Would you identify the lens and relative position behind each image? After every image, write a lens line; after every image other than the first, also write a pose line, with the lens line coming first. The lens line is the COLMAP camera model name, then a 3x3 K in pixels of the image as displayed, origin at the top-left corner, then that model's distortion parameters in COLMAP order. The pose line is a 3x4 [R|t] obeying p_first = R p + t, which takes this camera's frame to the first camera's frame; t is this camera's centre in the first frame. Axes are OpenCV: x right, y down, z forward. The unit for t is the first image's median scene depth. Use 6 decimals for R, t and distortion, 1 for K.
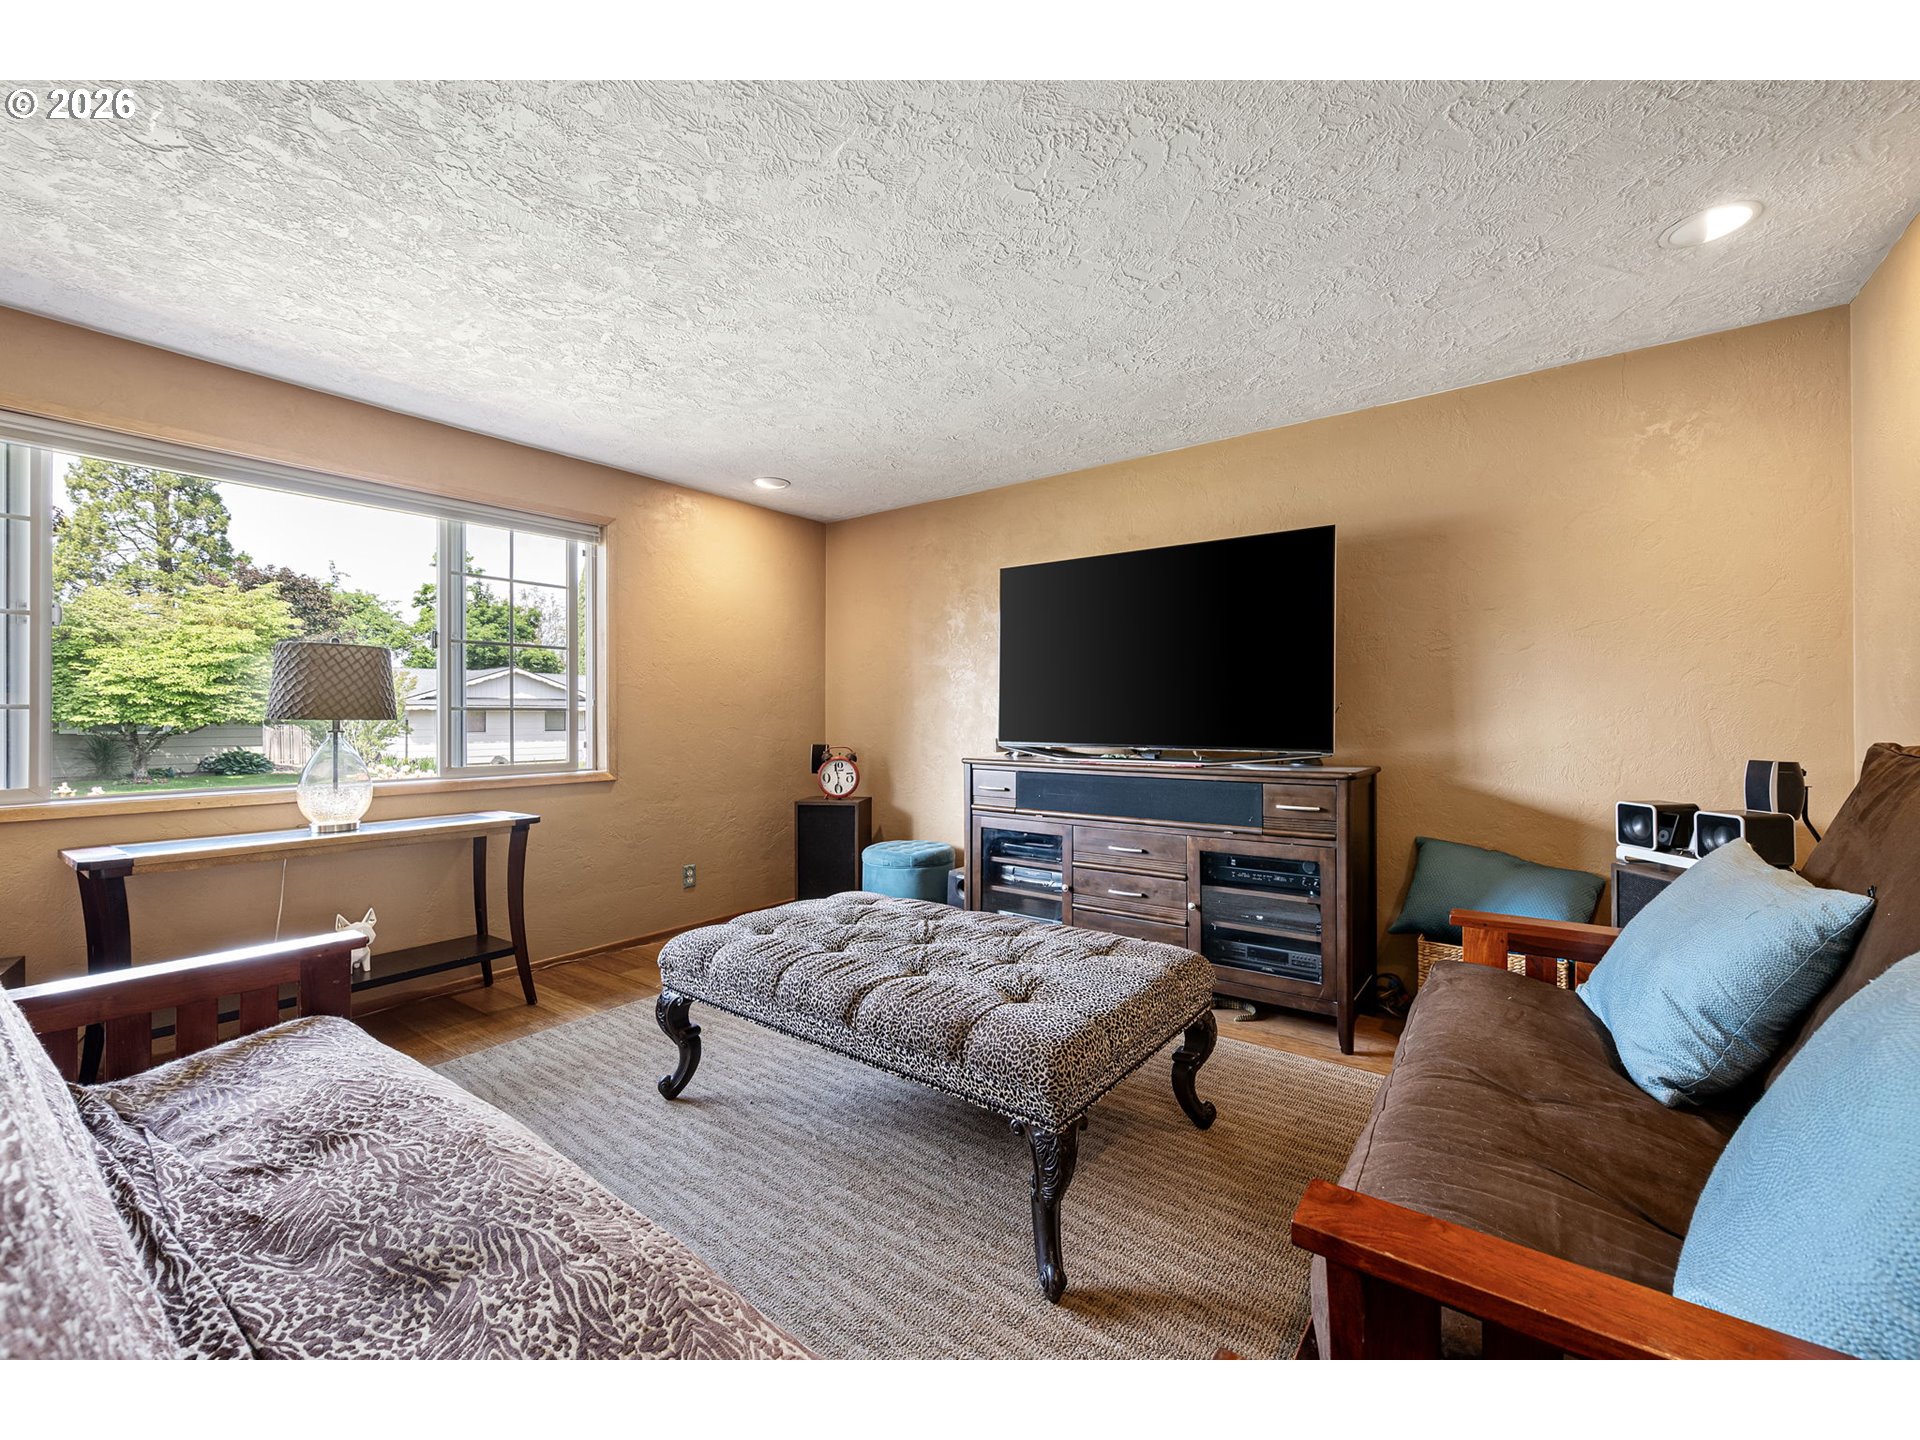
lens RADIAL K [[792.0, 0, 959.1], [0, 792.0, 717.1], [0, 0, 1]] dist [0.001490, -0.000750]
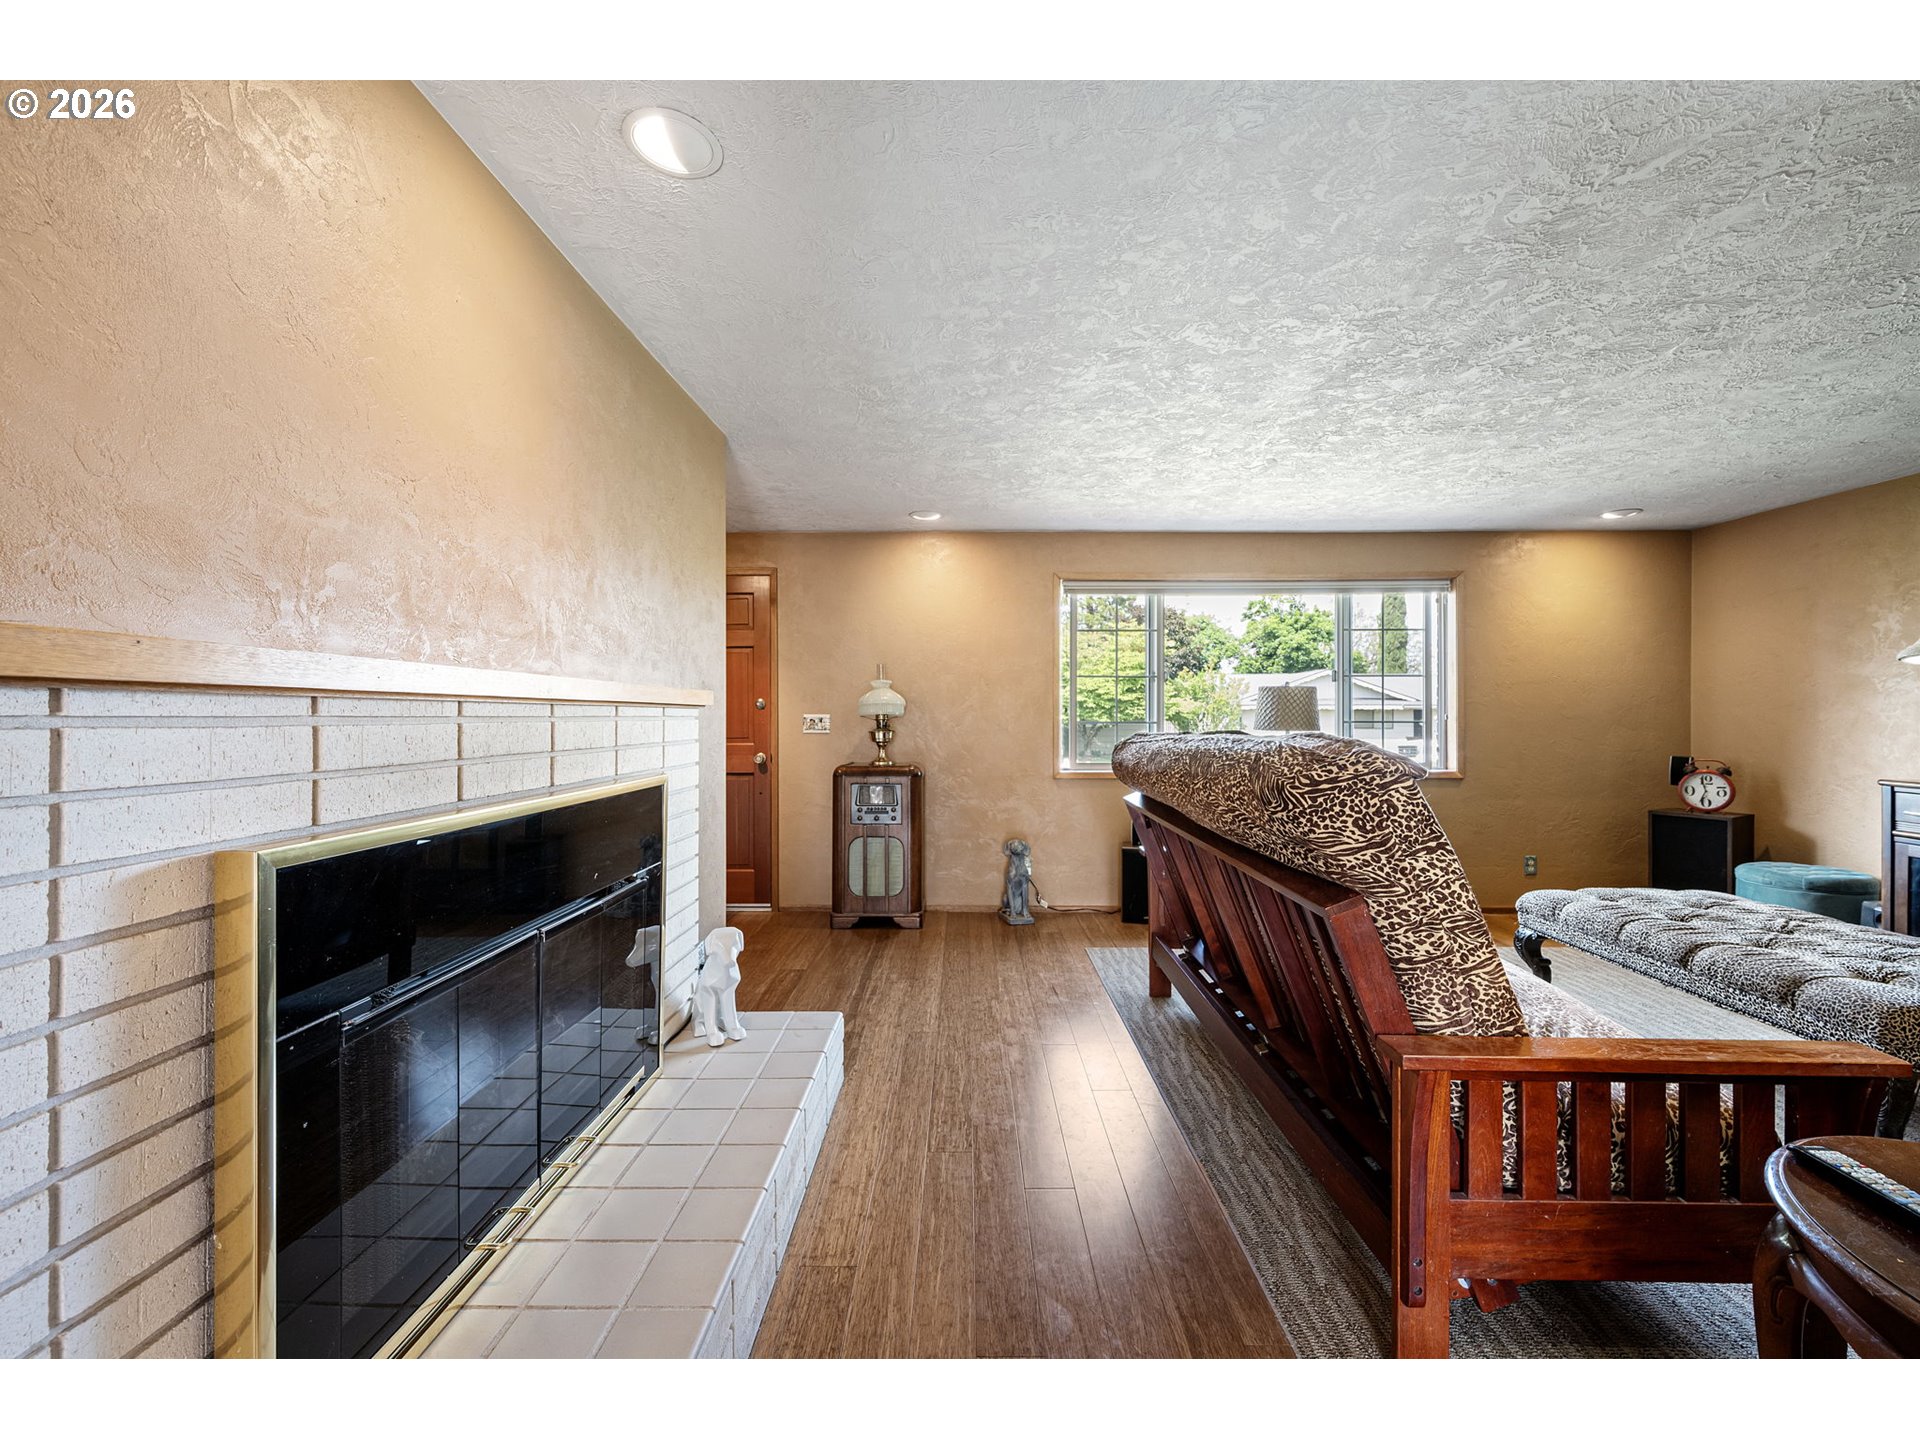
lens RADIAL K [[792.0, 0, 958.2], [0, 792.0, 714.3], [0, 0, 1]] dist [0.001490, -0.000750]
pose [[0.593722, 0.001458, -0.804669, 0.097451], [-0.000074, 0.999998, 0.001758, -0.022908], [0.804671, -0.000984, 0.593721, -0.370706]]
